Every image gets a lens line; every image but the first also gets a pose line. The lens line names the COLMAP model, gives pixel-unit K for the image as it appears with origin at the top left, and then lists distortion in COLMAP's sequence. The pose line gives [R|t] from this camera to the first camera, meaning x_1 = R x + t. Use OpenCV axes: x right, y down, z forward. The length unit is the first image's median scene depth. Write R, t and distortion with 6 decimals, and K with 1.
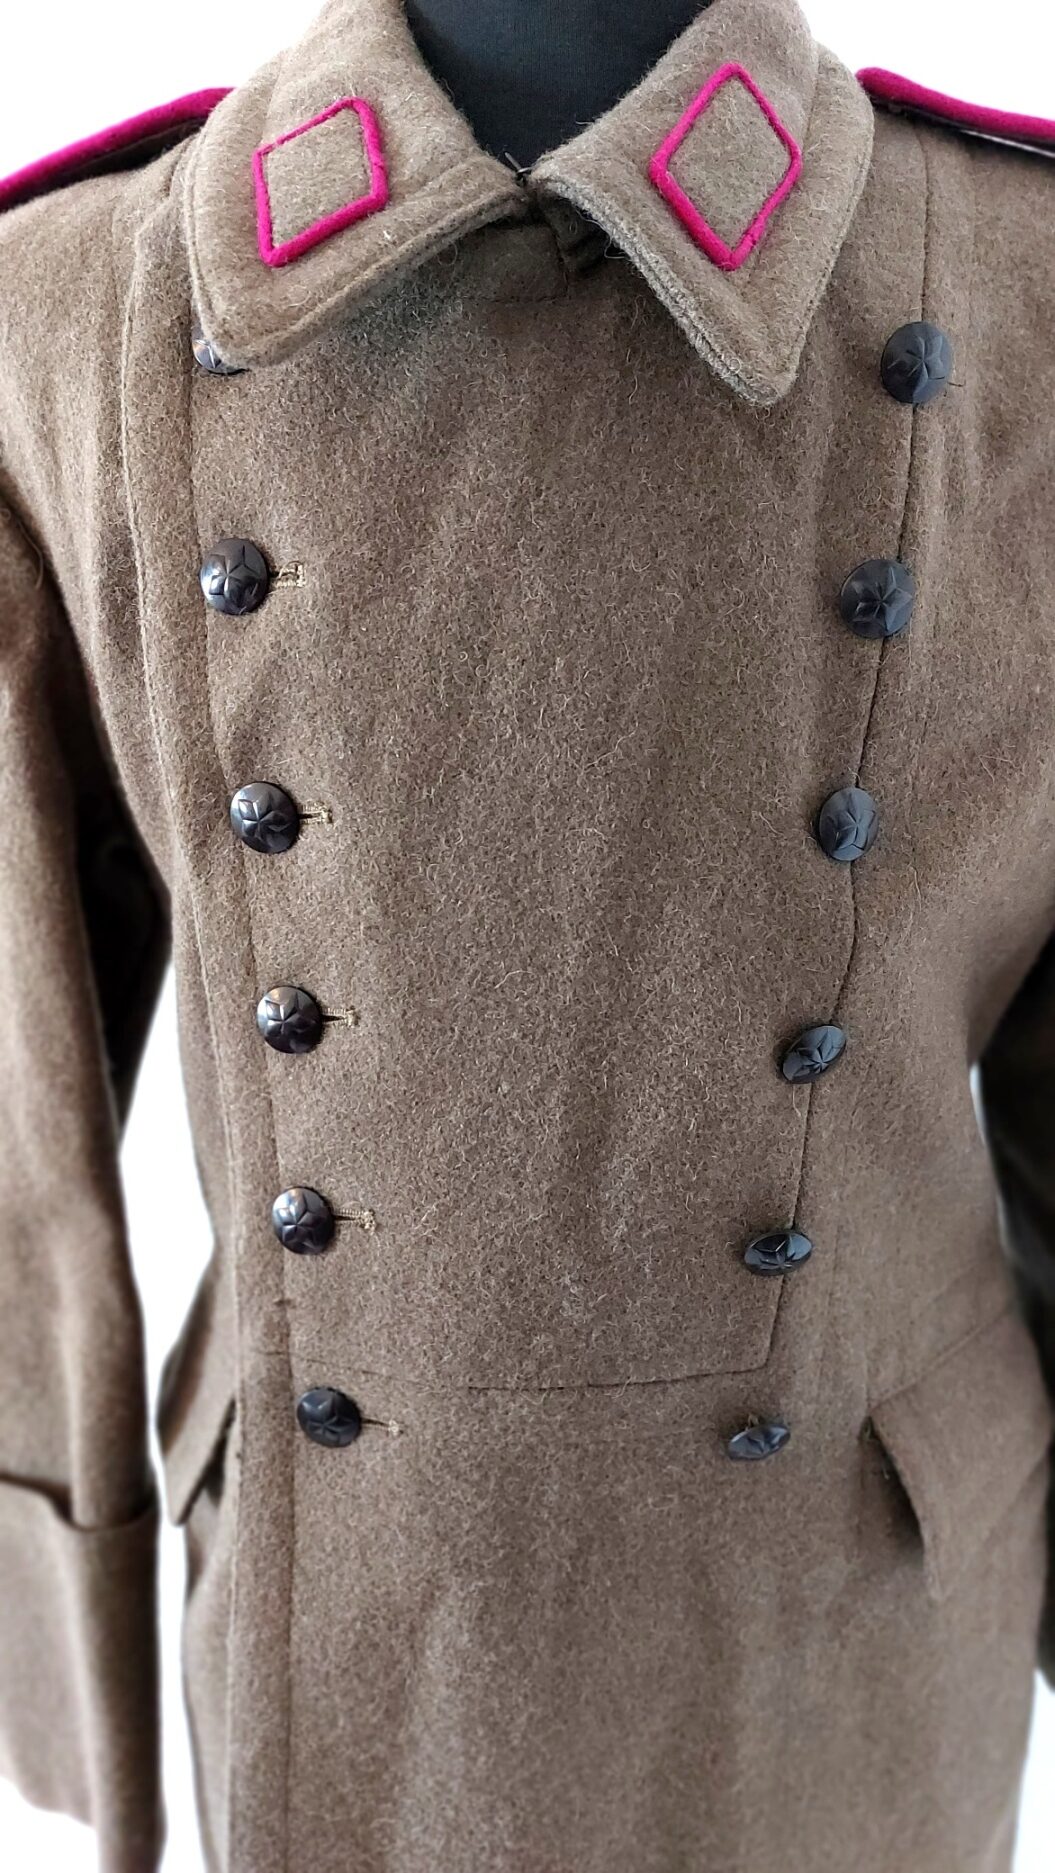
lens RADIAL K [[1319.3, 0, 527.5], [0, 1319.3, 936.5], [0, 0, 1]] dist [0.075865, -0.097565]
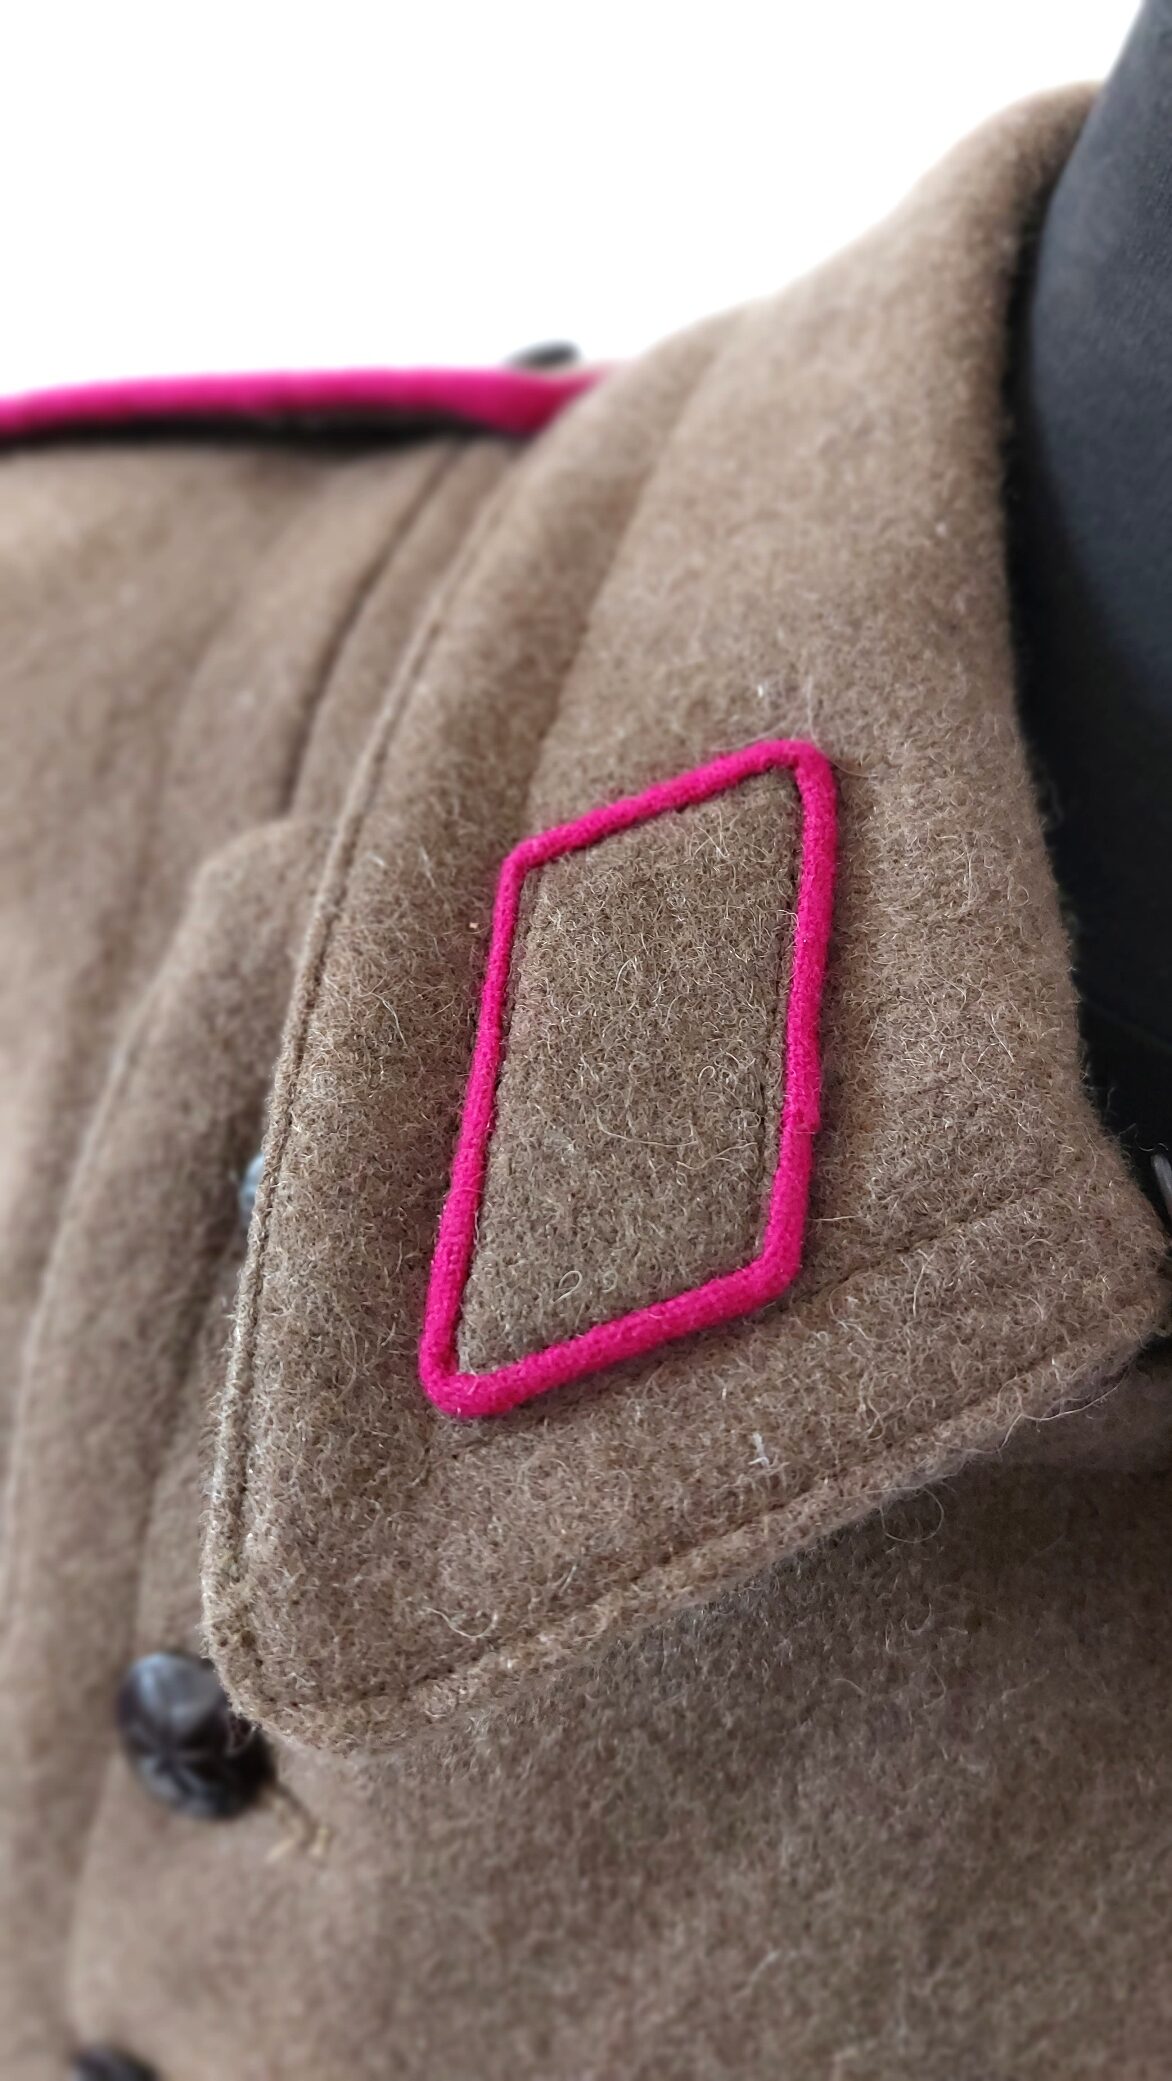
lens RADIAL K [[1457.2, 0, 590.9], [0, 1457.2, 1062.0], [0, 0, 1]] dist [0.057681, -0.084706]
pose [[0.952539, 0.304199, -0.011495, -0.153206], [-0.297166, 0.937381, 0.181683, -0.592413], [0.066043, -0.169645, 0.983290, 0.560937]]
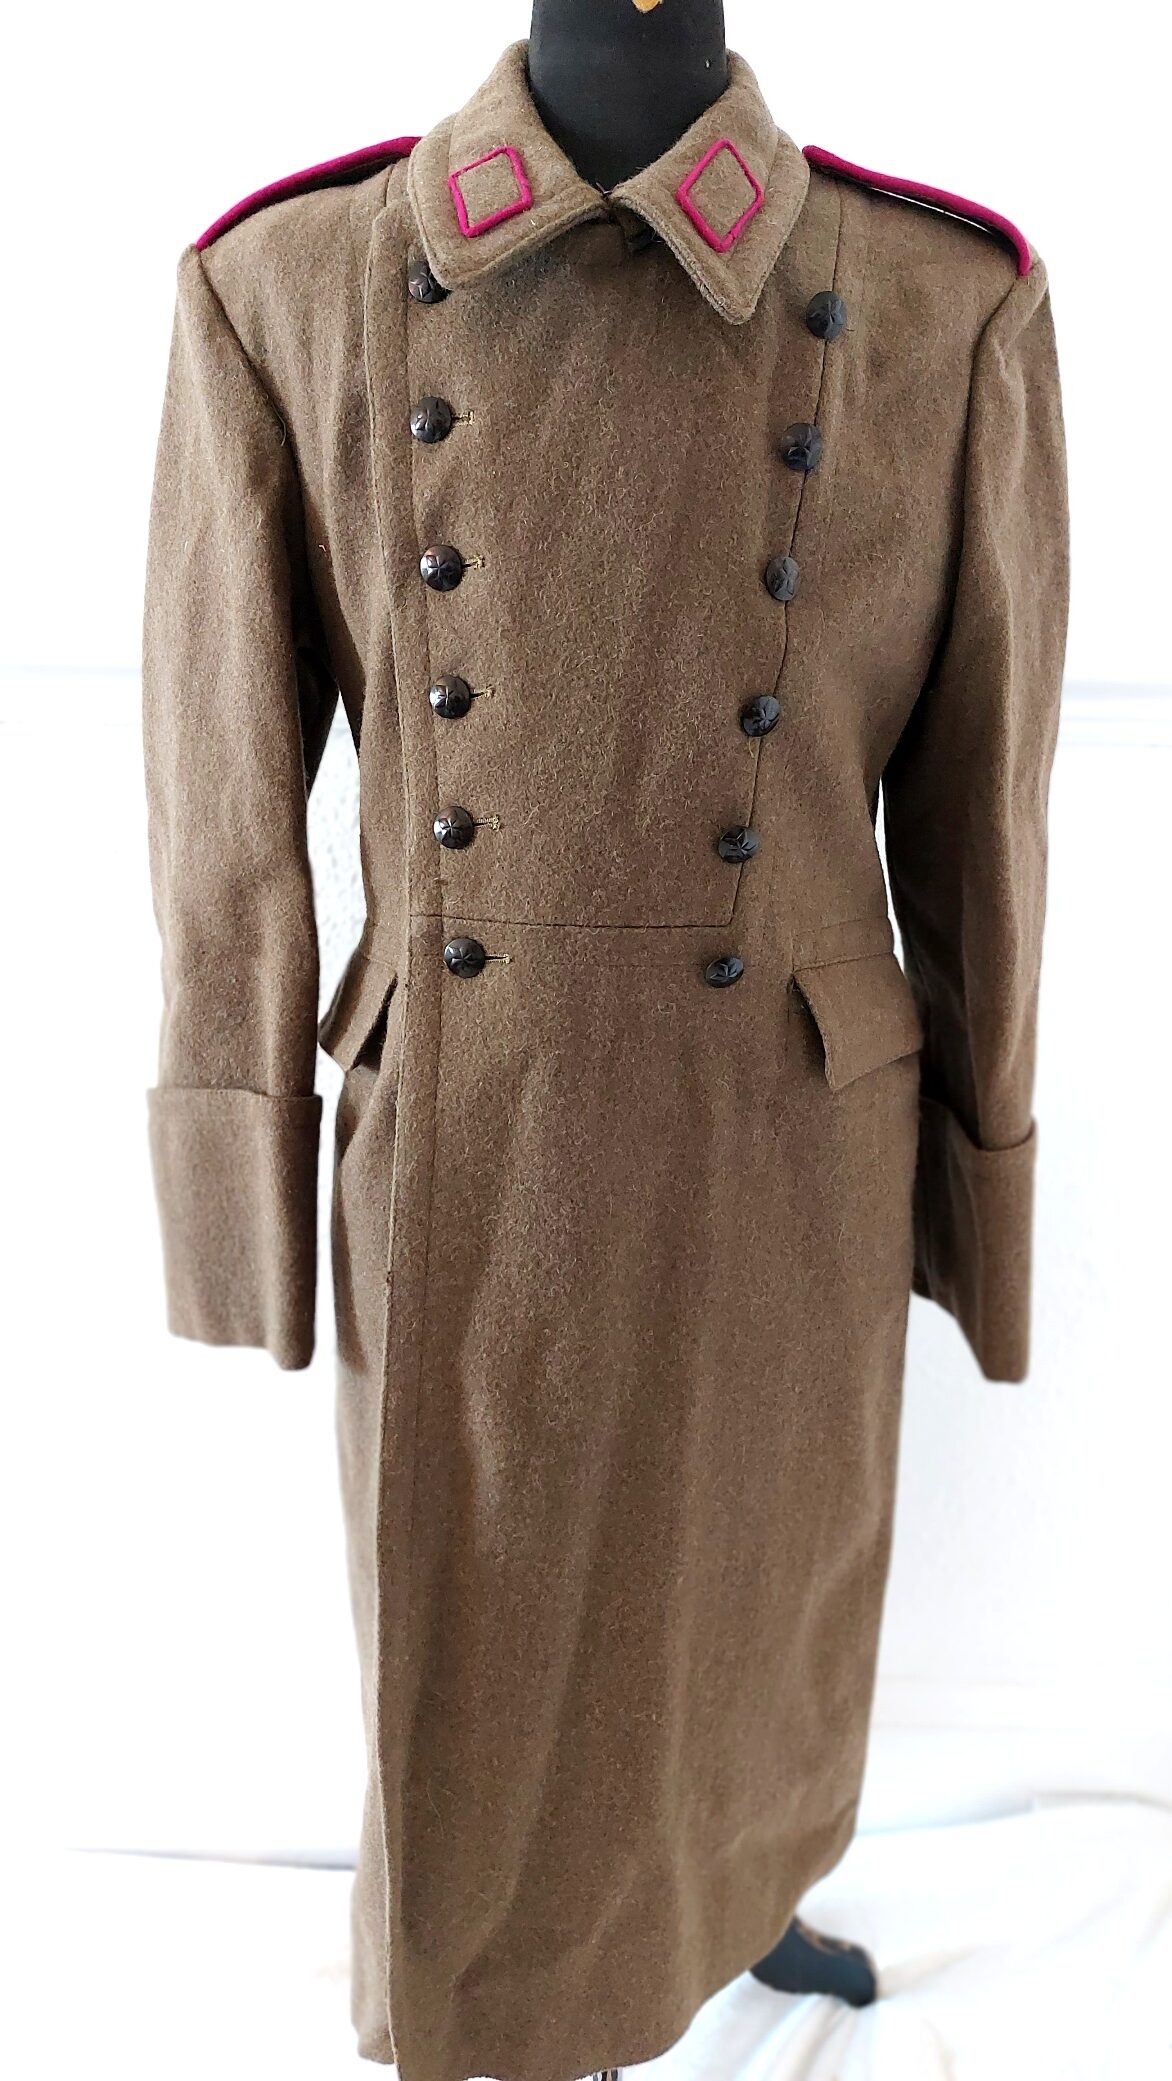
lens RADIAL K [[1457.2, 0, 590.9], [0, 1457.2, 1062.0], [0, 0, 1]] dist [0.057681, -0.084706]
pose [[0.998362, 0.020157, 0.053539, -0.097123], [-0.019818, 0.999780, -0.006846, 0.553378], [-0.053665, 0.005773, 0.998542, -0.876672]]
